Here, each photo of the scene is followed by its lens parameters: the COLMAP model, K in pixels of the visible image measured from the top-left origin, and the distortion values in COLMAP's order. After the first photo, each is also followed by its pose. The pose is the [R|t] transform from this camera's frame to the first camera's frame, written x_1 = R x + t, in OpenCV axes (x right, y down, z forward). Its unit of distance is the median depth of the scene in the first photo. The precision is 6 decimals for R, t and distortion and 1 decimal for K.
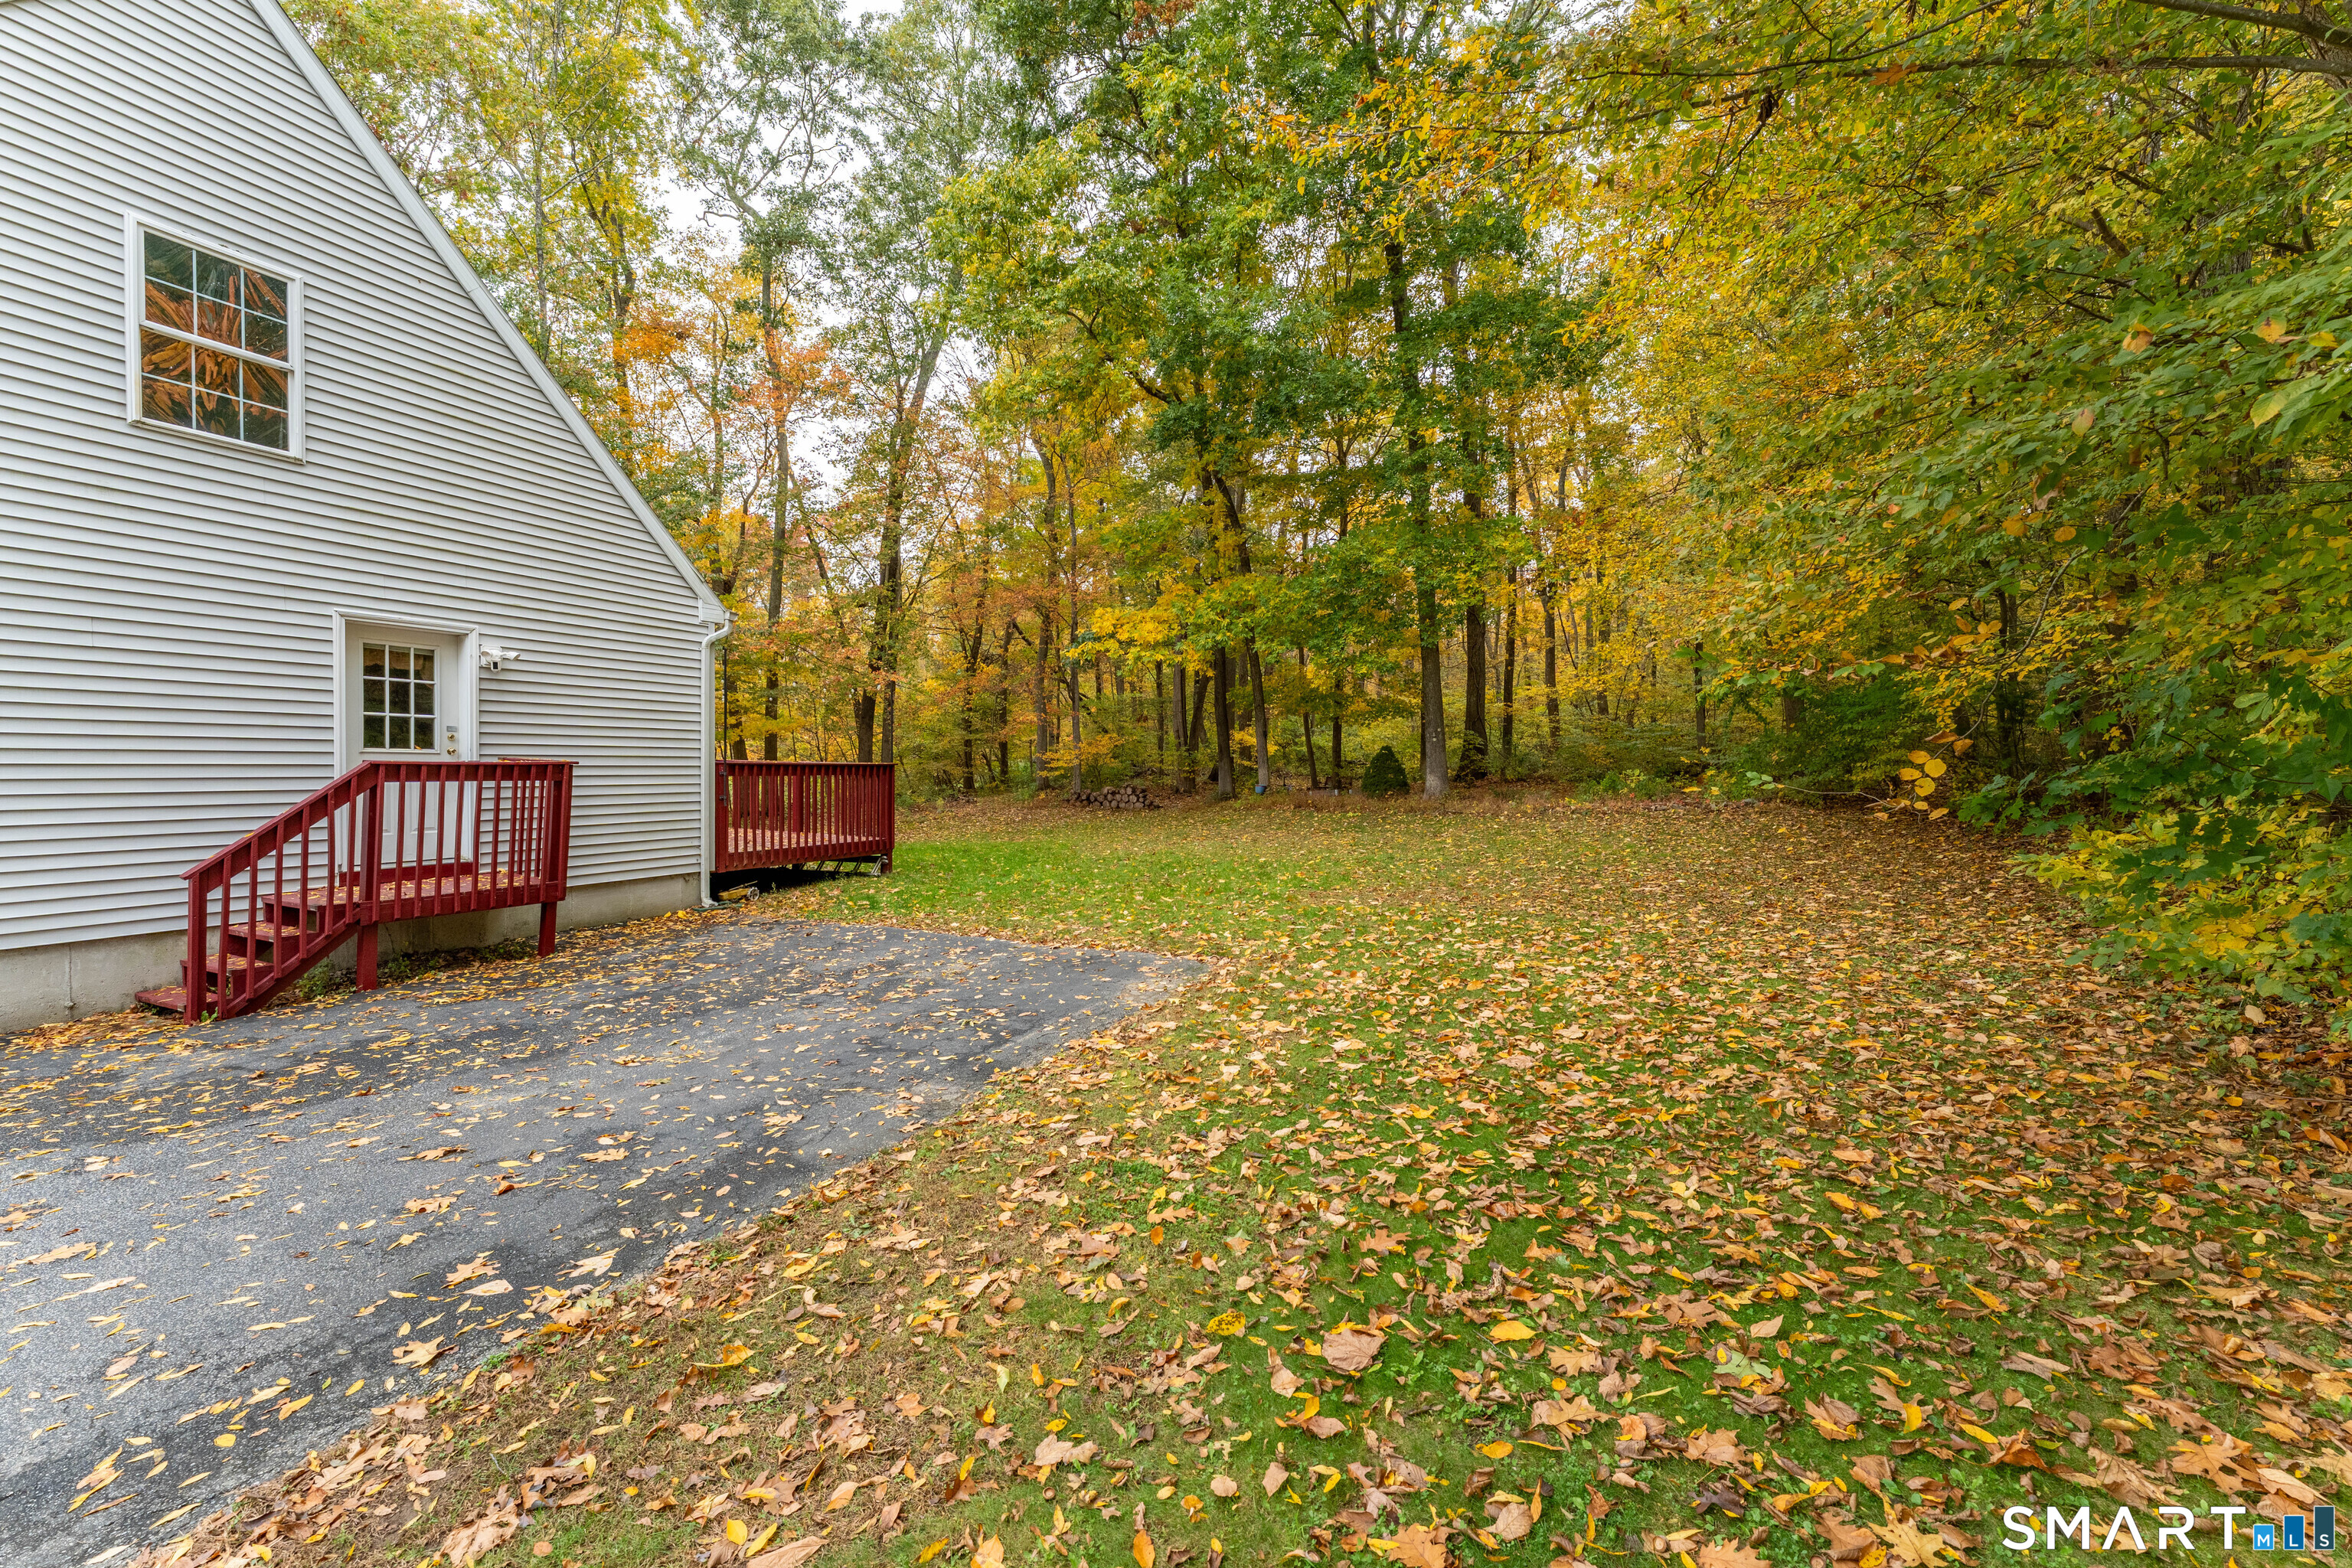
lens RADIAL K [[945.0, 0, 1170.5], [0, 945.0, 779.7], [0, 0, 1]] dist [-0.001518, -0.000428]
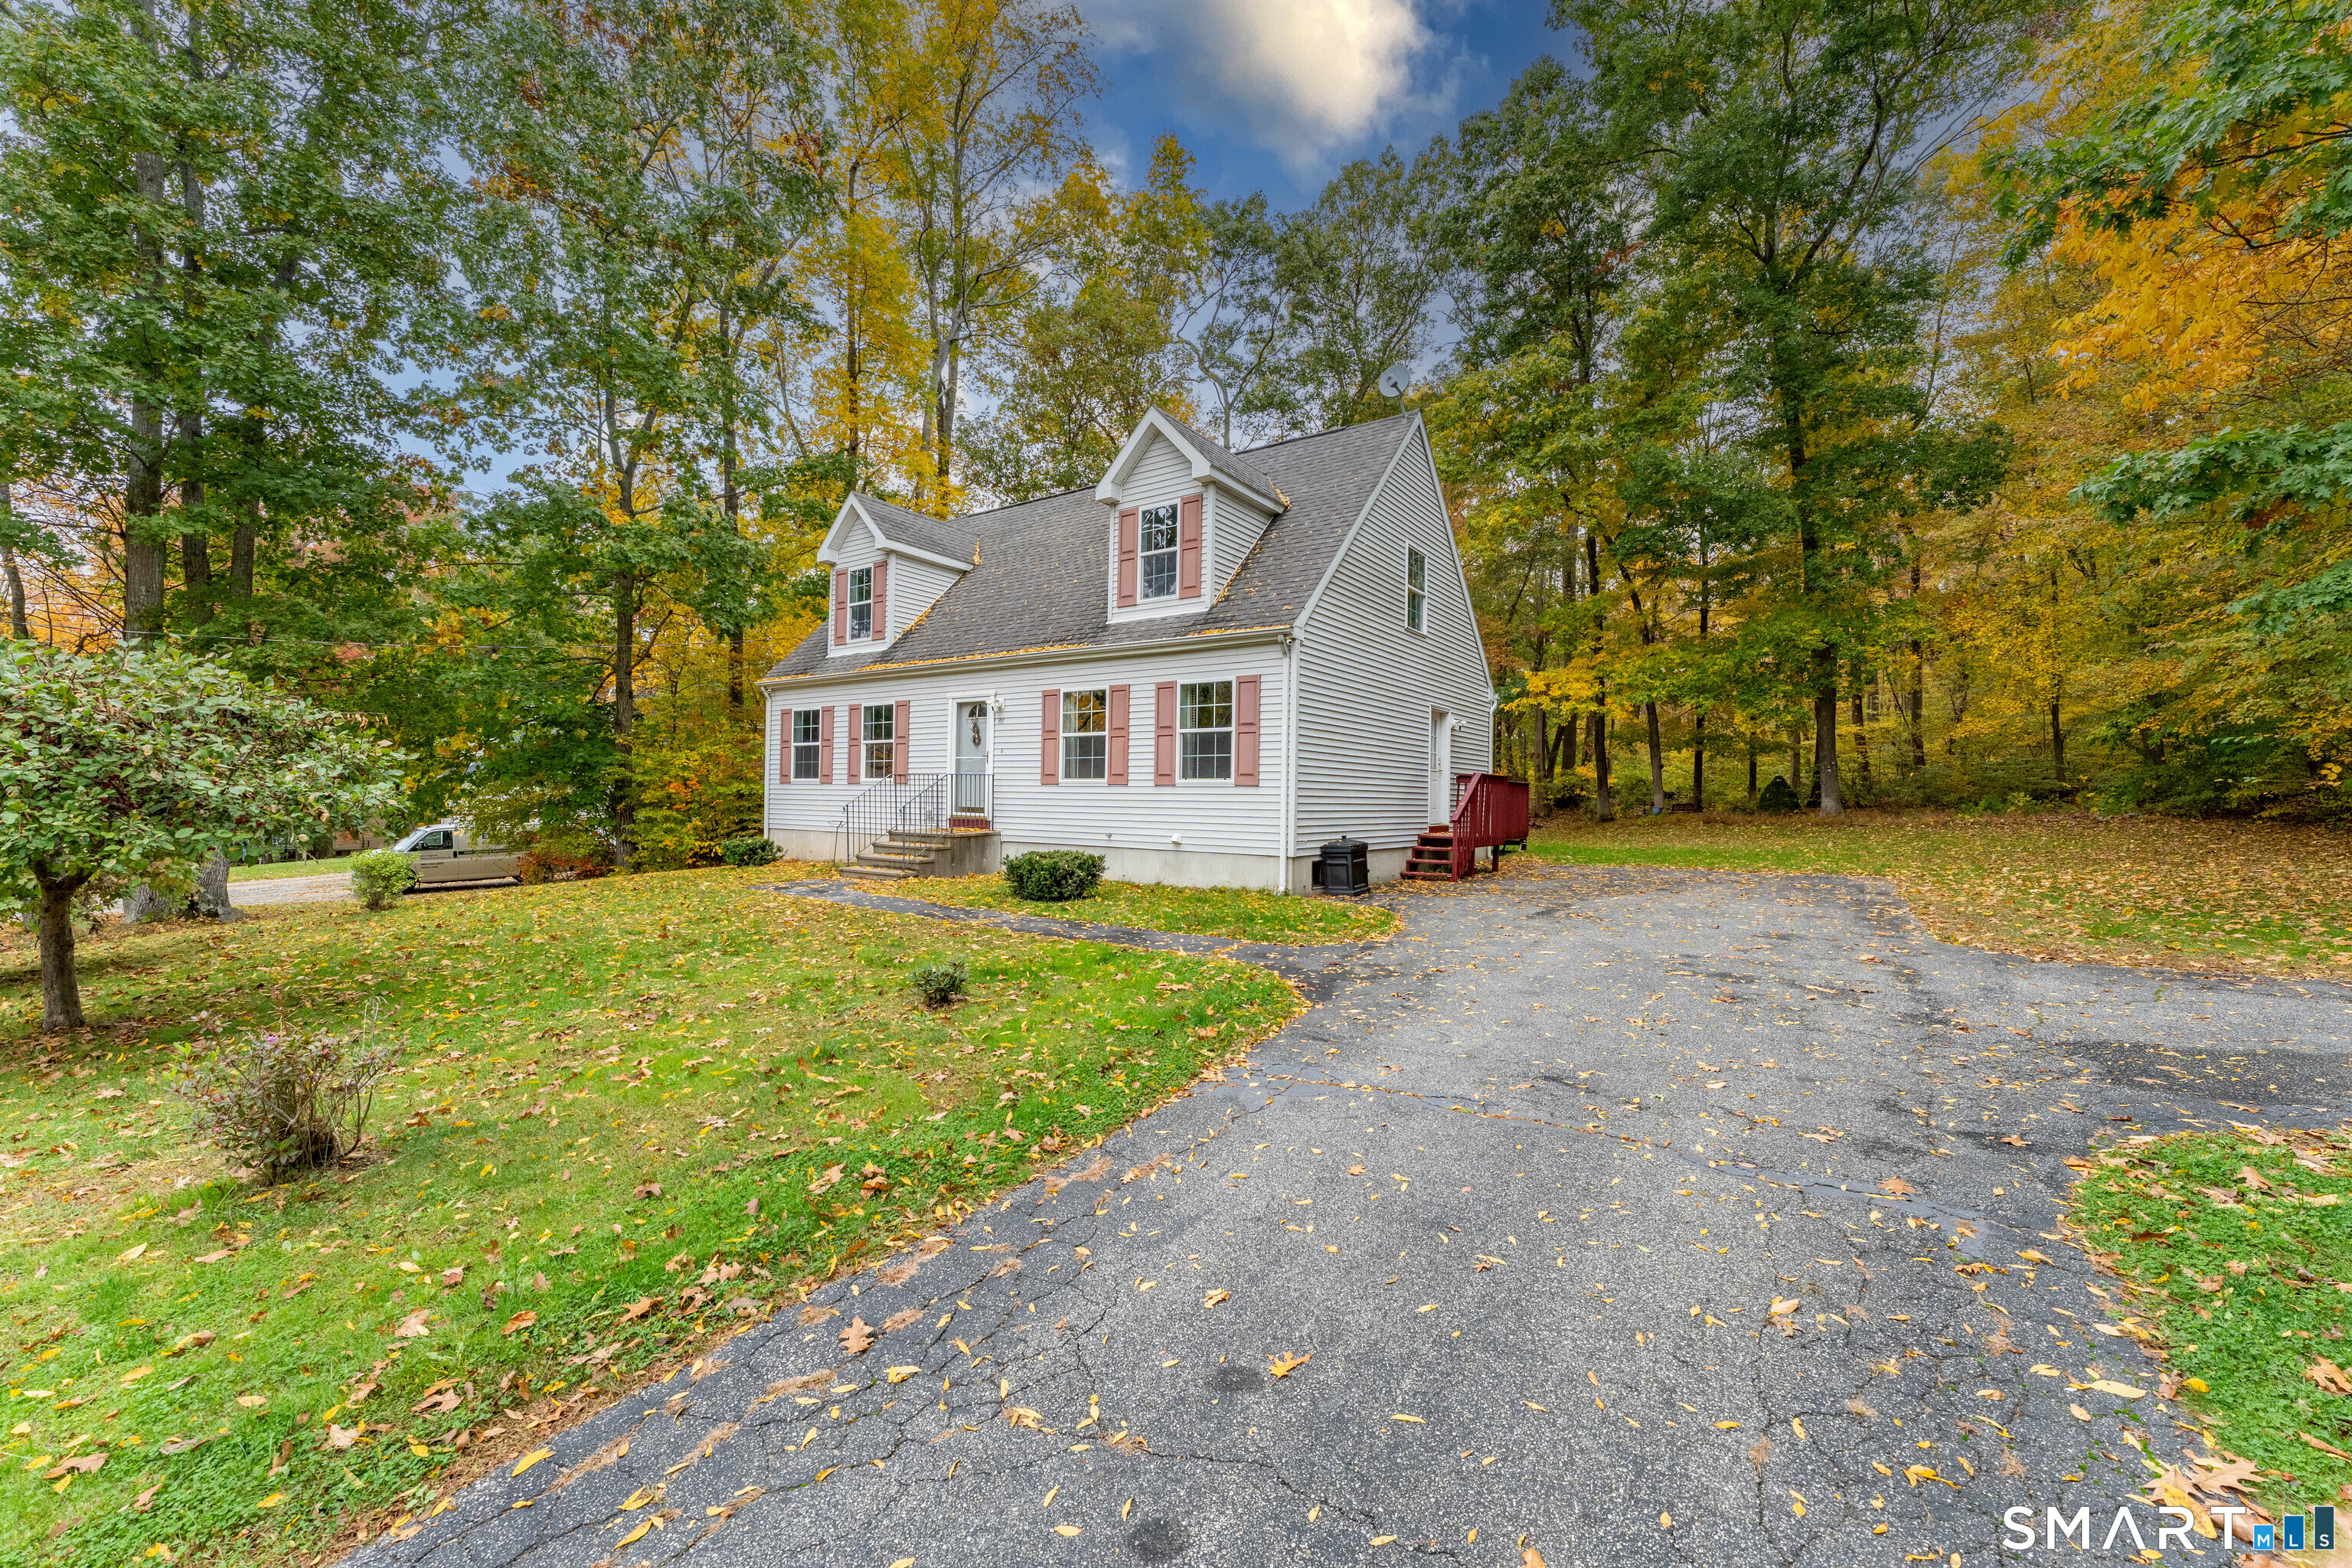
lens RADIAL K [[945.0, 0, 1170.5], [0, 945.0, 779.7], [0, 0, 1]] dist [-0.001518, -0.000428]
pose [[0.984691, 0.000775, -0.174306, -0.582430], [-0.008138, 0.999104, -0.041534, 0.047010], [0.174117, 0.042317, 0.983815, -0.643976]]
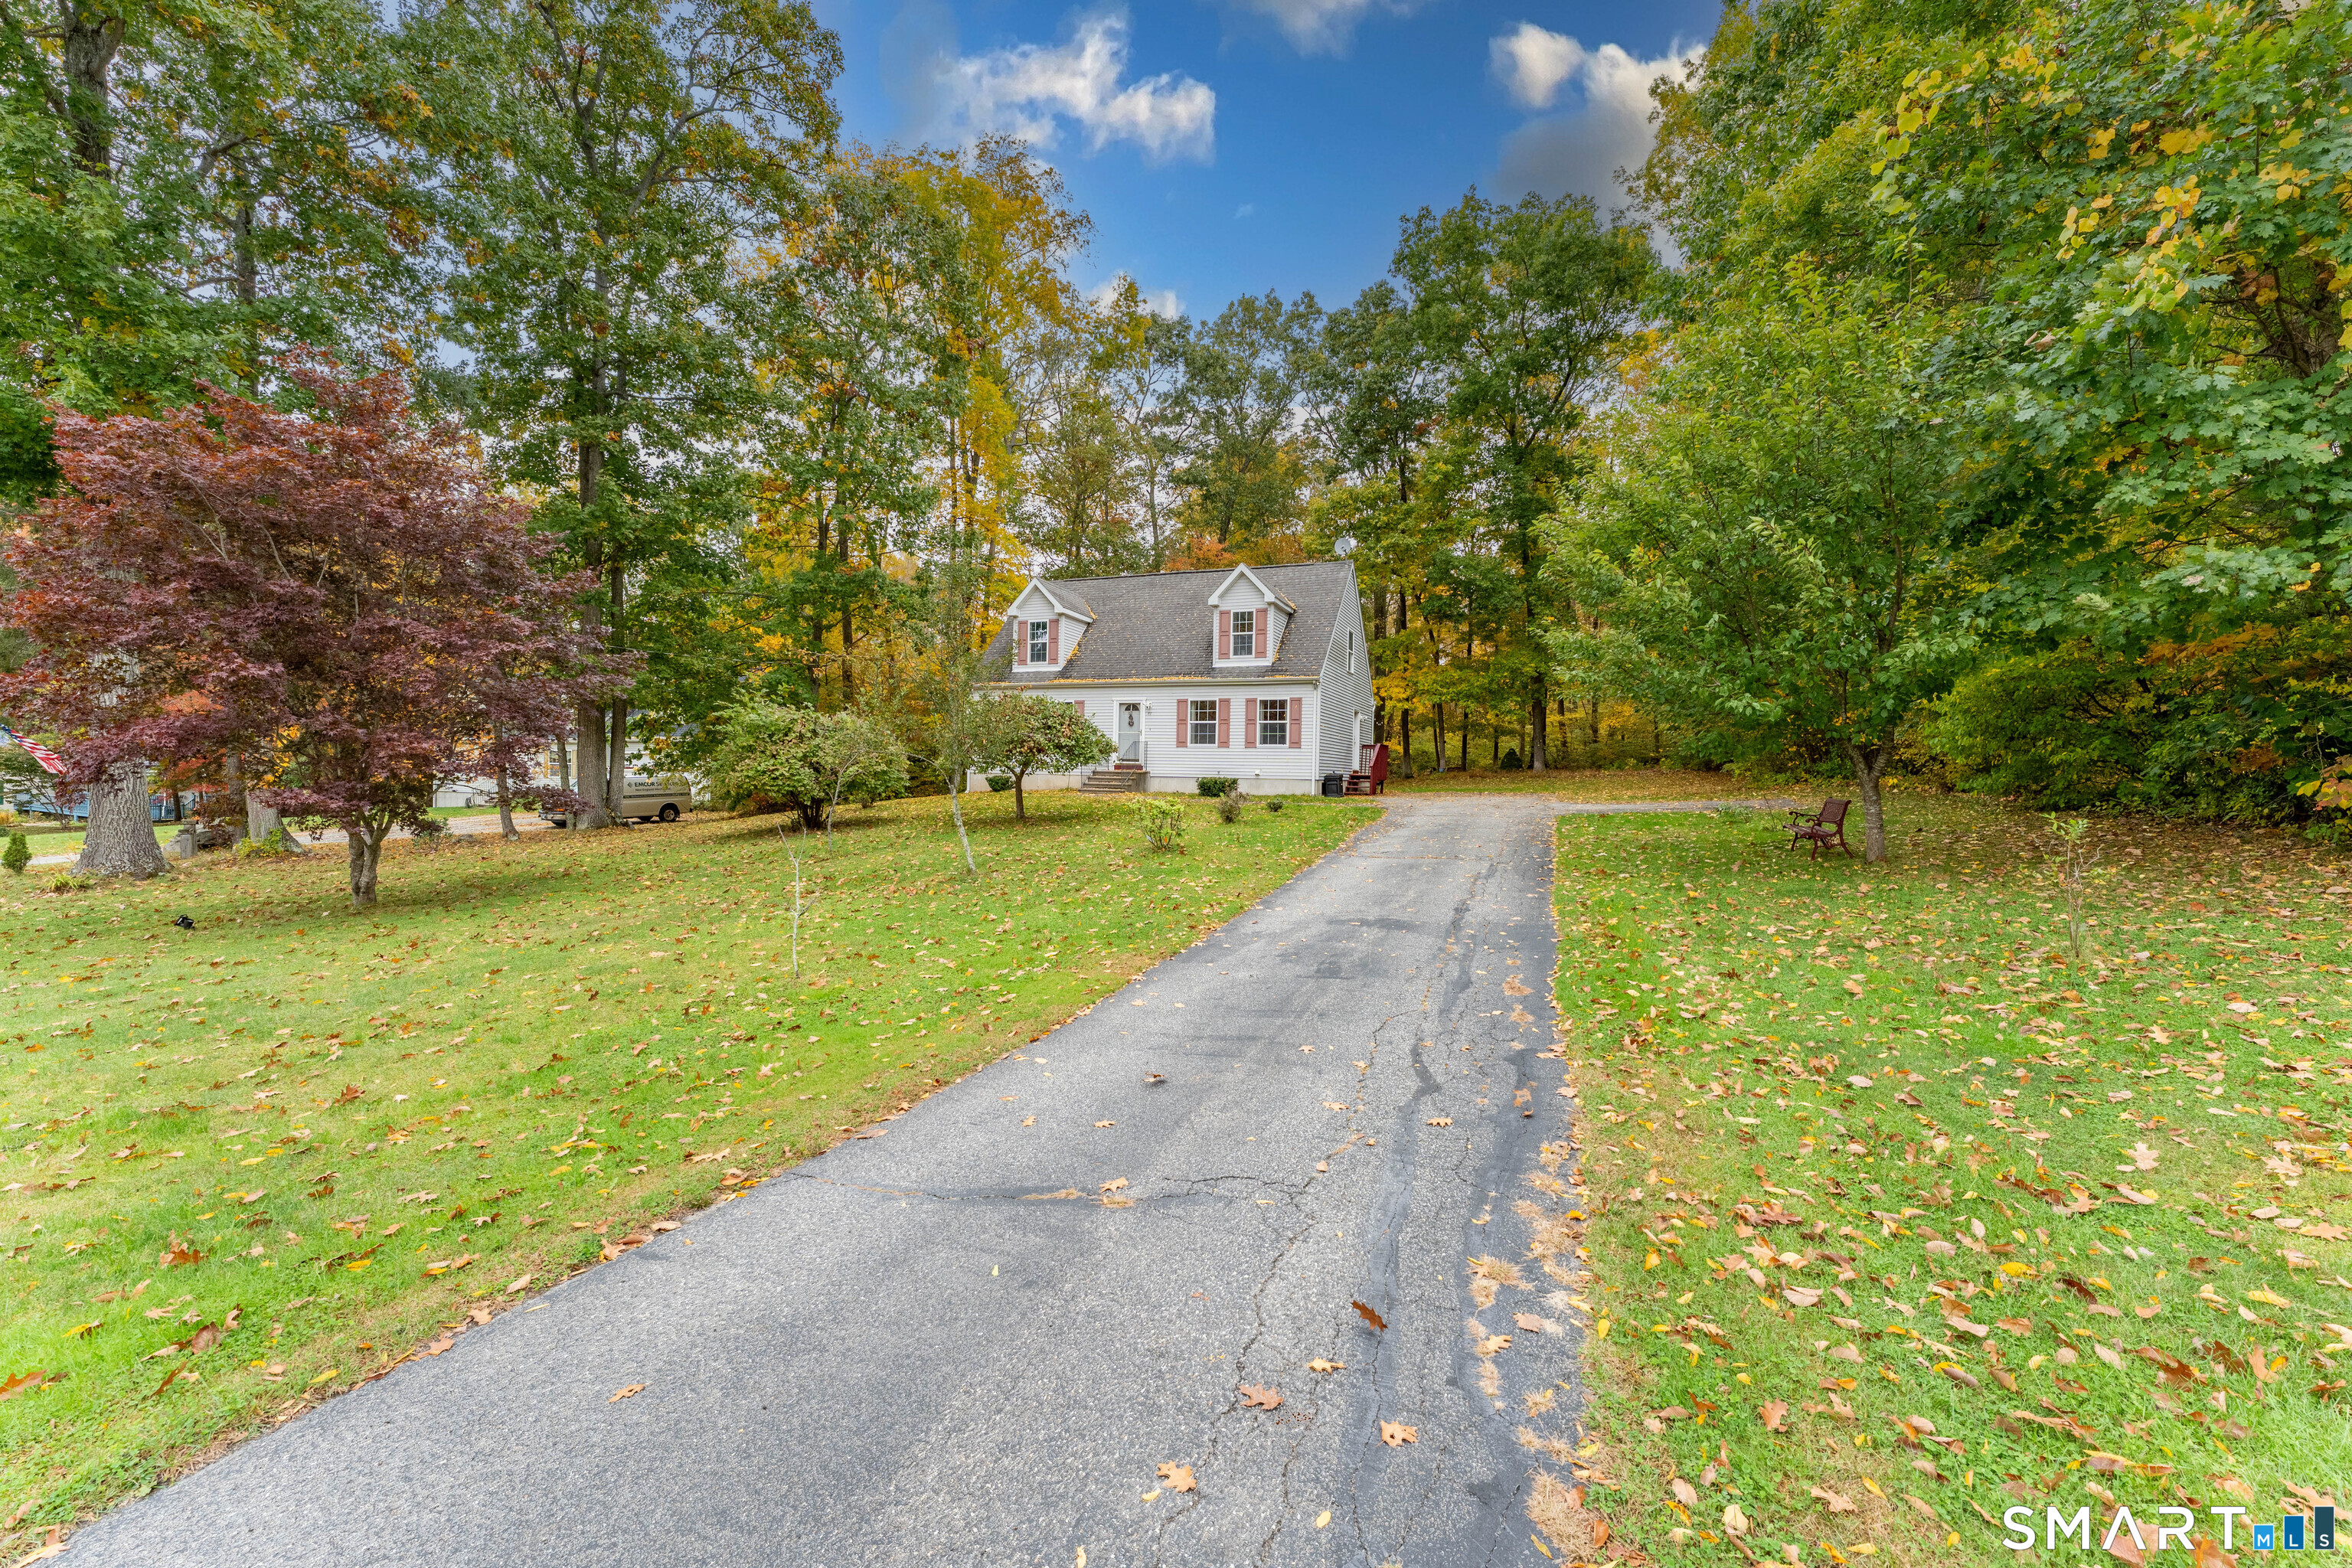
lens RADIAL K [[945.0, 0, 1170.5], [0, 945.0, 779.7], [0, 0, 1]] dist [-0.001518, -0.000428]
pose [[0.998712, 0.008496, 0.050017, -1.030339], [-0.007830, 0.999878, -0.013496, 0.110982], [-0.050126, 0.013087, 0.998657, -1.719095]]
